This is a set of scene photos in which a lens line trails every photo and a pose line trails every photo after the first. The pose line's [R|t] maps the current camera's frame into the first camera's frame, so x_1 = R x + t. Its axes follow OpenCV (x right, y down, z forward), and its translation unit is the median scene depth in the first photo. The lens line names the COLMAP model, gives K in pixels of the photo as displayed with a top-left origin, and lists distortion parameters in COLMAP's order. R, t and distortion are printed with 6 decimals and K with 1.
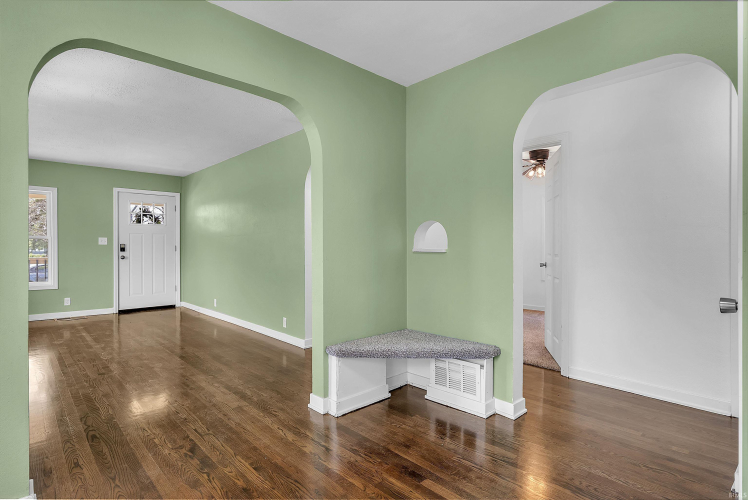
lens RADIAL K [[391.8, 0, 374.0], [0, 391.8, 250.0], [0, 0, 1]] dist [0.000443, 0.000111]
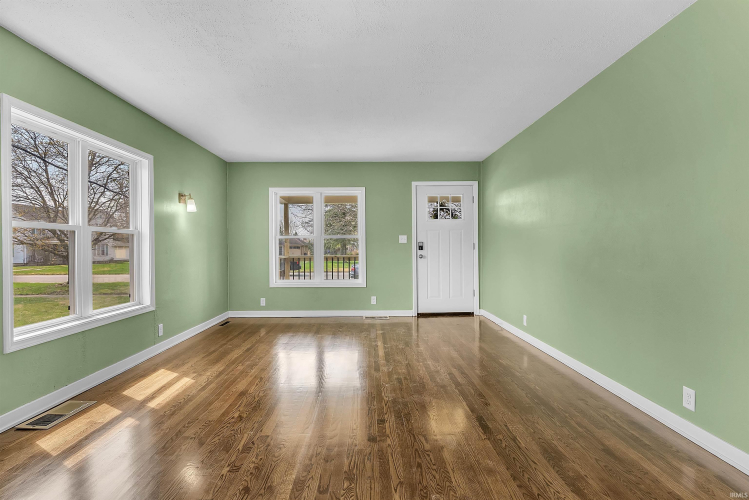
lens RADIAL K [[353.6, 0, 374.5], [0, 353.6, 250.0], [0, 0, 1]] dist [0.000203, 0.000075]
pose [[0.740271, -0.001073, -0.672308, -0.162923], [0.004785, 0.999982, 0.003673, 0.000069], [0.672292, -0.005936, 0.740262, 0.312678]]
